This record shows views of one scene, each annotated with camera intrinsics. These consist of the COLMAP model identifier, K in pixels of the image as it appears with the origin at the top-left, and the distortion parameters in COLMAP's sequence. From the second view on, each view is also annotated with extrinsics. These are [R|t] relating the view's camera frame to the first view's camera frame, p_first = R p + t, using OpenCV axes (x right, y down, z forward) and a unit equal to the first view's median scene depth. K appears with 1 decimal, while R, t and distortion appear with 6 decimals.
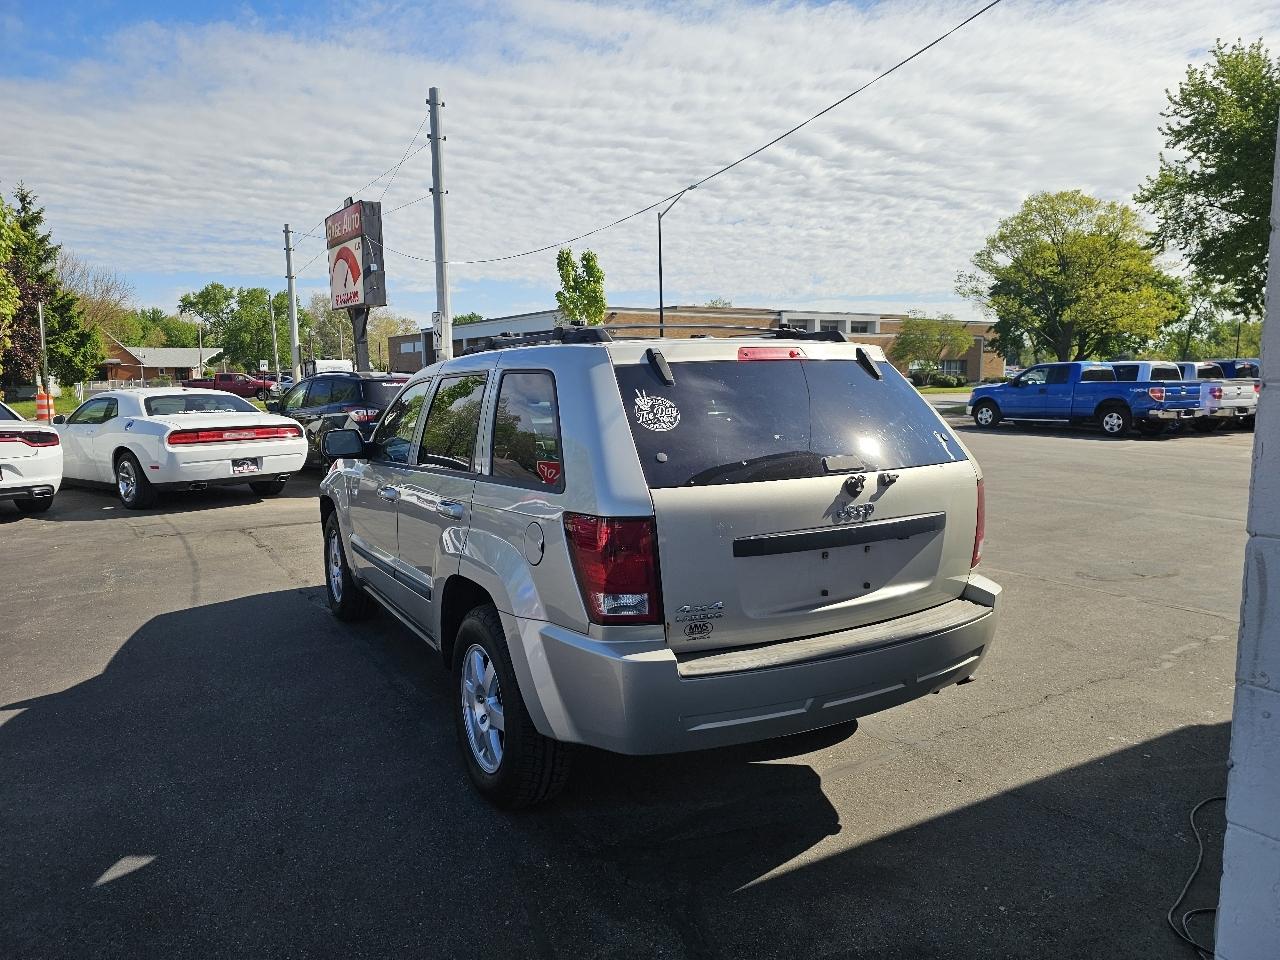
lens RADIAL K [[853.8, 0, 634.5], [0, 853.8, 479.9], [0, 0, 1]] dist [0.066455, -0.064510]
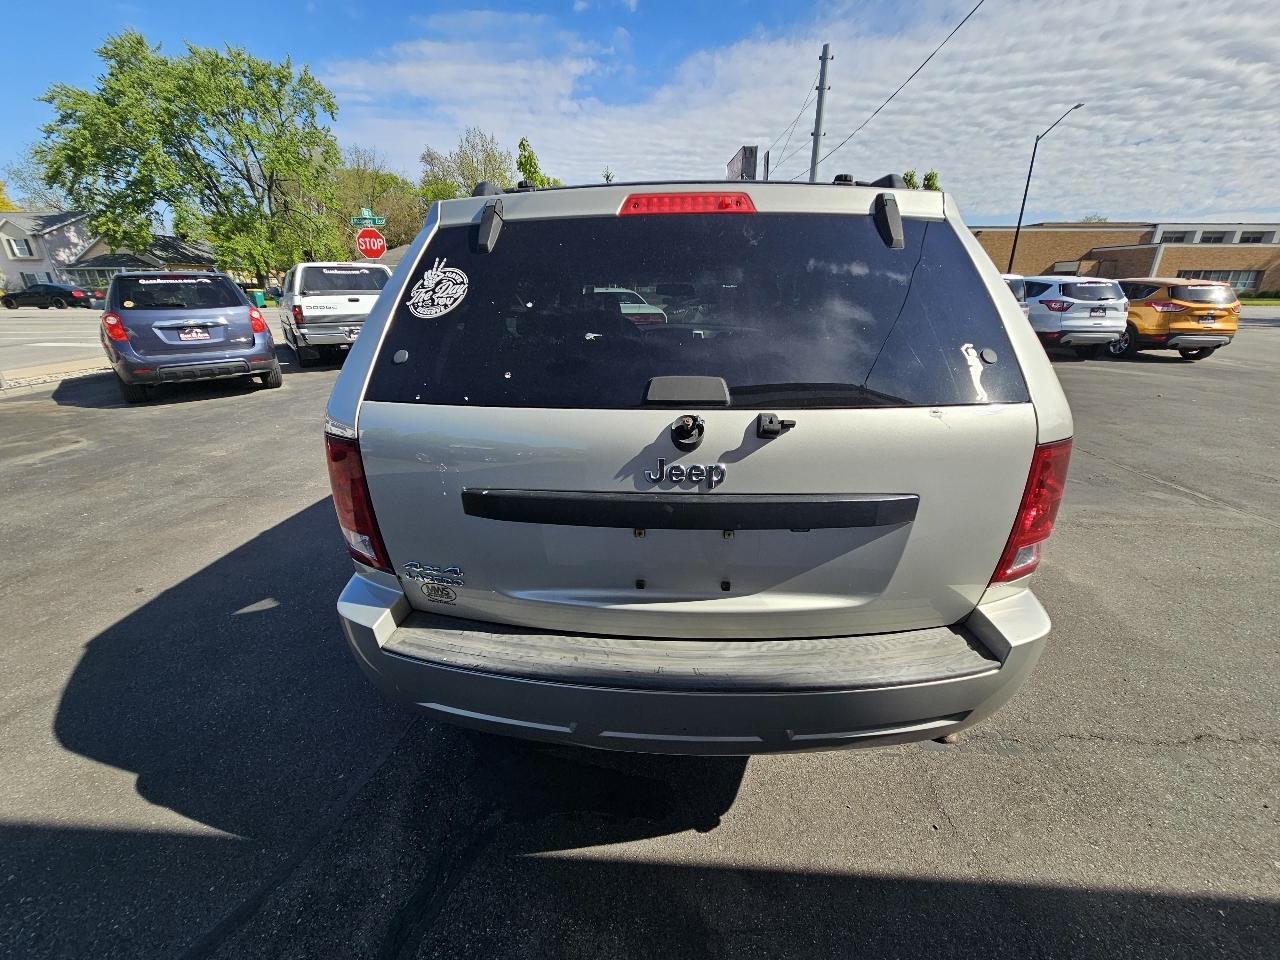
lens RADIAL K [[520.4, 0, 644.3], [0, 520.4, 481.8], [0, 0, 1]] dist [0.000504, -0.000866]
pose [[0.841573, 0.197542, -0.502725, 0.043888], [-0.071142, 0.963154, 0.259371, -0.005267], [0.535438, -0.182515, 0.824618, 0.072764]]
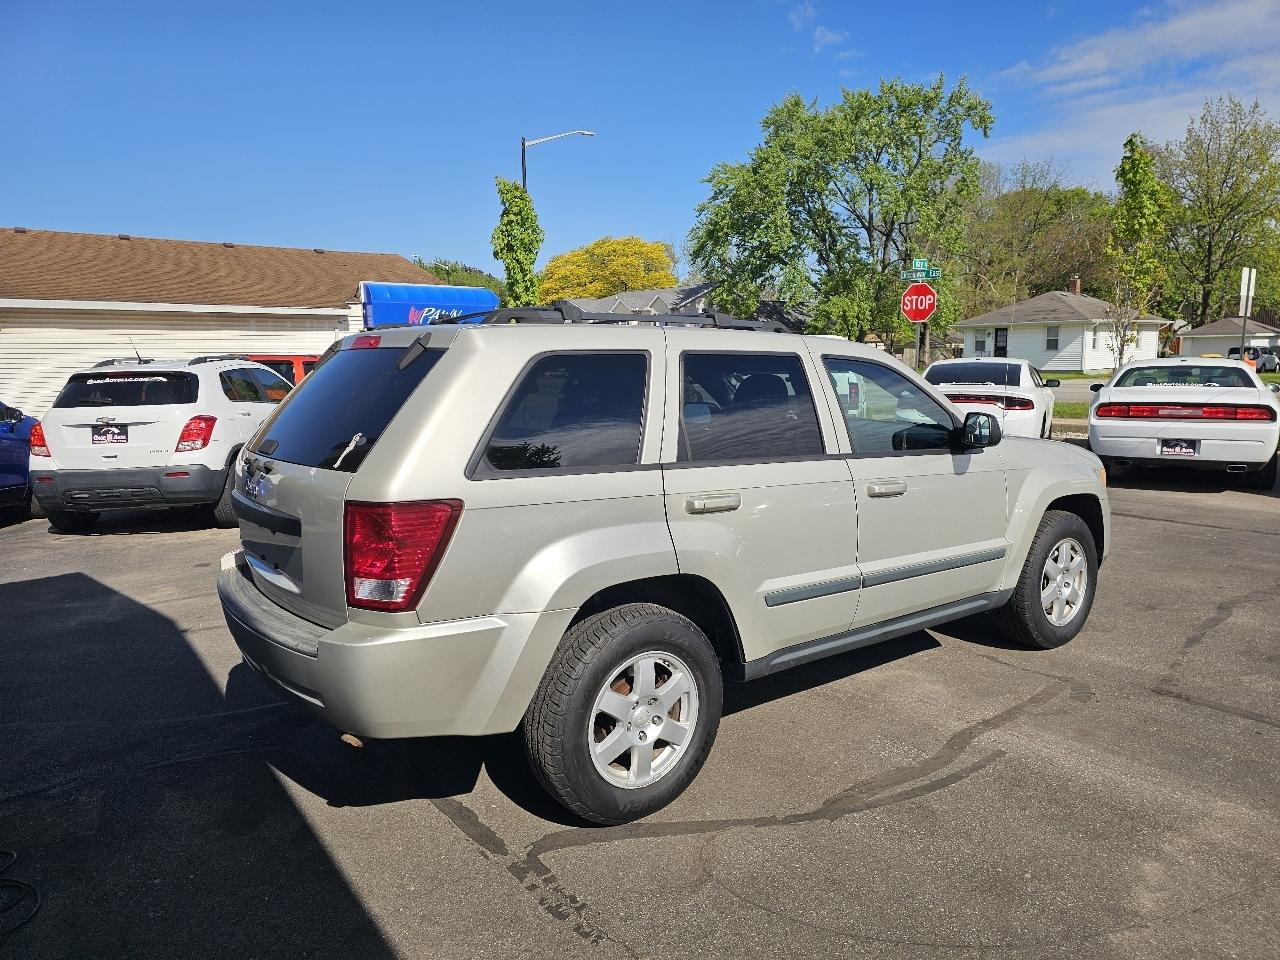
lens RADIAL K [[854.4, 0, 647.2], [0, 854.4, 476.7], [0, 0, 1]] dist [0.065567, -0.065079]
pose [[0.122351, 0.144533, -0.981907, 0.148367], [-0.106867, 0.985506, 0.131747, -0.019029], [0.986717, 0.088814, 0.136023, 0.142820]]
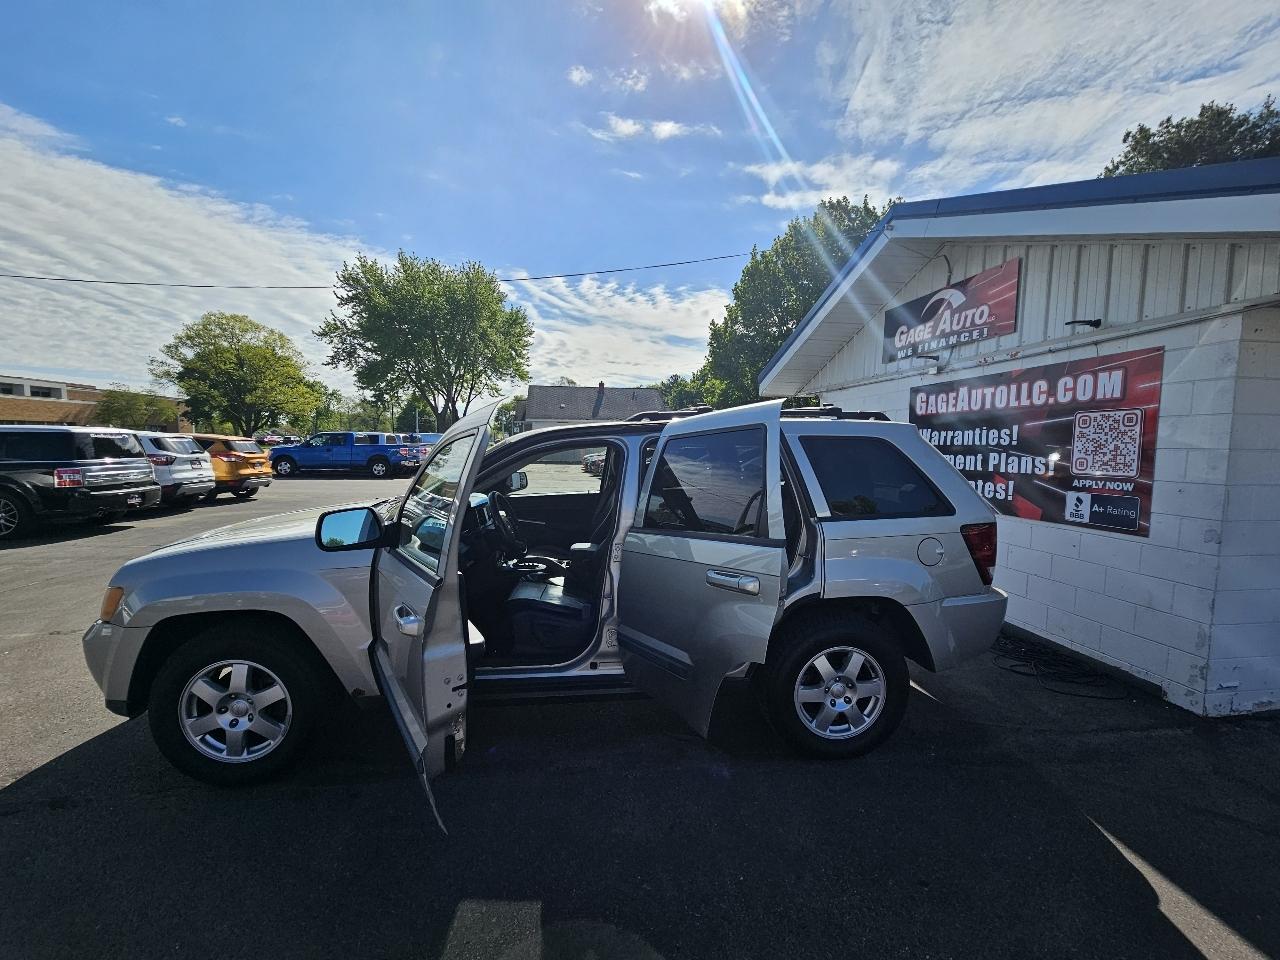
lens RADIAL K [[521.8, 0, 638.8], [0, 521.8, 484.6], [0, 0, 1]] dist [0.001862, -0.001866]
pose [[0.412607, -0.060965, 0.908866, -0.128940], [0.093851, 0.995293, 0.024156, -0.012692], [-0.906061, 0.075331, 0.416387, 0.117362]]
